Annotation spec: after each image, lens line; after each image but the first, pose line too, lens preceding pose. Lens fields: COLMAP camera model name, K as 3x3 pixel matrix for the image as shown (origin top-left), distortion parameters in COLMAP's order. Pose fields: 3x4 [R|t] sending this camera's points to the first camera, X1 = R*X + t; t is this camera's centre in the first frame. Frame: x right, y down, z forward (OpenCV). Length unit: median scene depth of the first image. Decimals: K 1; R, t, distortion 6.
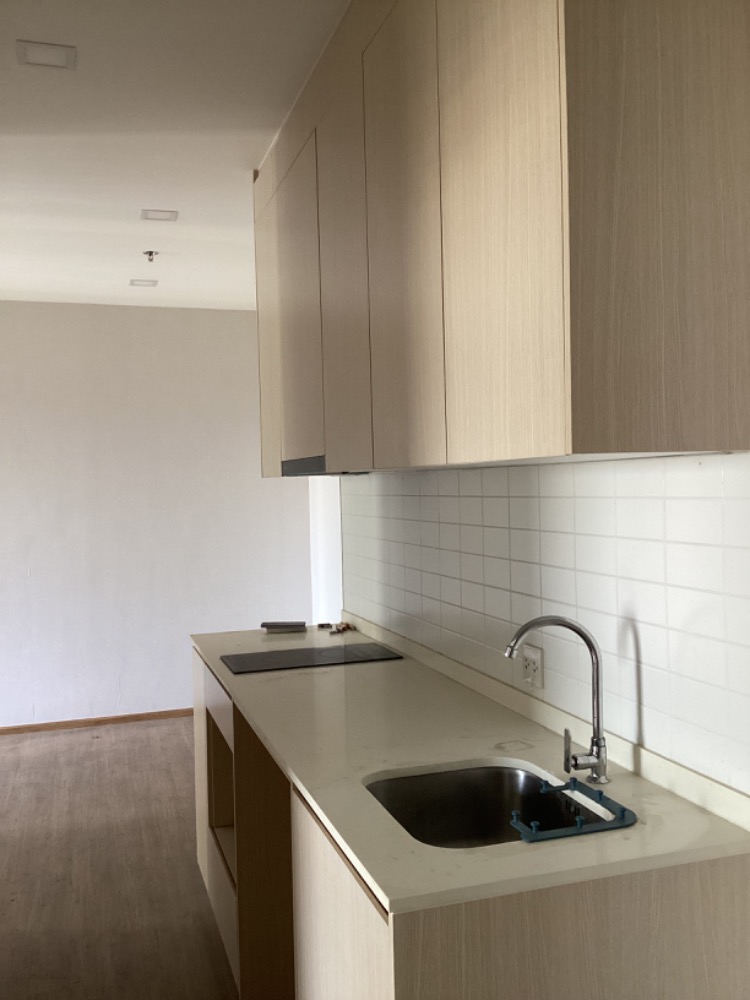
lens RADIAL K [[894.2, 0, 371.1], [0, 894.2, 501.2], [0, 0, 1]] dist [0.082887, -0.104681]
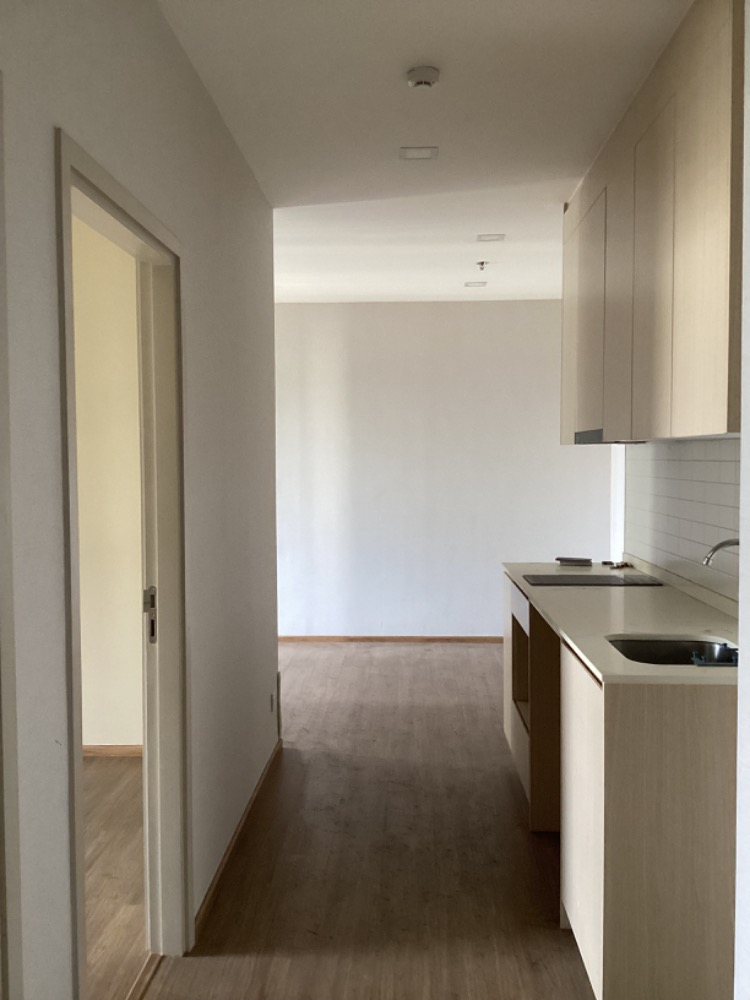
lens RADIAL K [[894.2, 0, 370.4], [0, 894.2, 494.8], [0, 0, 1]] dist [0.082887, -0.104681]
pose [[0.937798, 0.035520, -0.345361, 0.072829], [-0.025525, 0.999115, 0.033446, 0.009508], [0.346243, -0.022550, 0.937874, -0.320620]]
